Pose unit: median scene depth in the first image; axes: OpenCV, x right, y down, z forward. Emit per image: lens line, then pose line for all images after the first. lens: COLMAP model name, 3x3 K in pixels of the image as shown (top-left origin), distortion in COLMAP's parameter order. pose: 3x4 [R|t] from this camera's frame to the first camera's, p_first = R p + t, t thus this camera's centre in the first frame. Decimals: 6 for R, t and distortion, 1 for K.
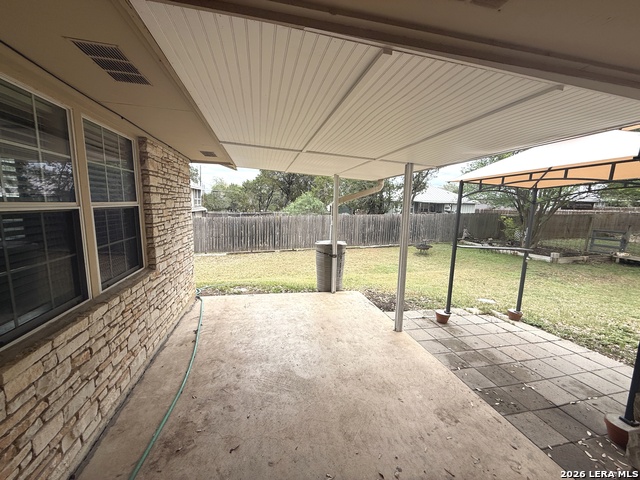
lens RADIAL K [[255.2, 0, 320.0], [0, 255.2, 240.0], [0, 0, 1]] dist [-0.002131, 0.000099]
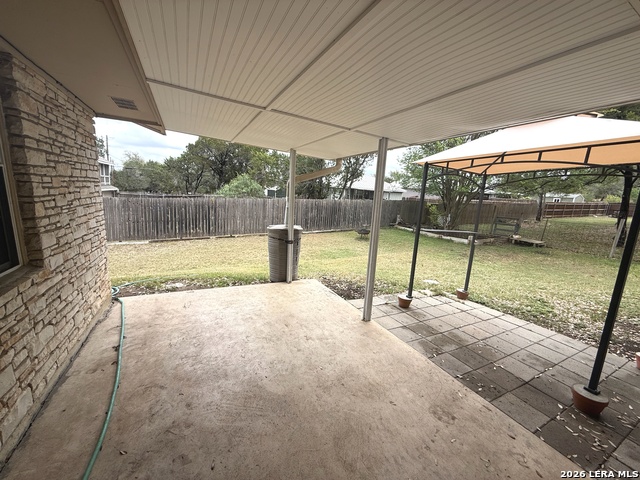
lens RADIAL K [[255.2, 0, 320.0], [0, 255.2, 240.0], [0, 0, 1]] dist [-0.002131, 0.000099]
pose [[0.969195, -0.015167, 0.245826, -0.093036], [0.001396, 0.998424, 0.056096, 0.008258], [-0.246290, -0.054025, 0.967689, 0.159385]]
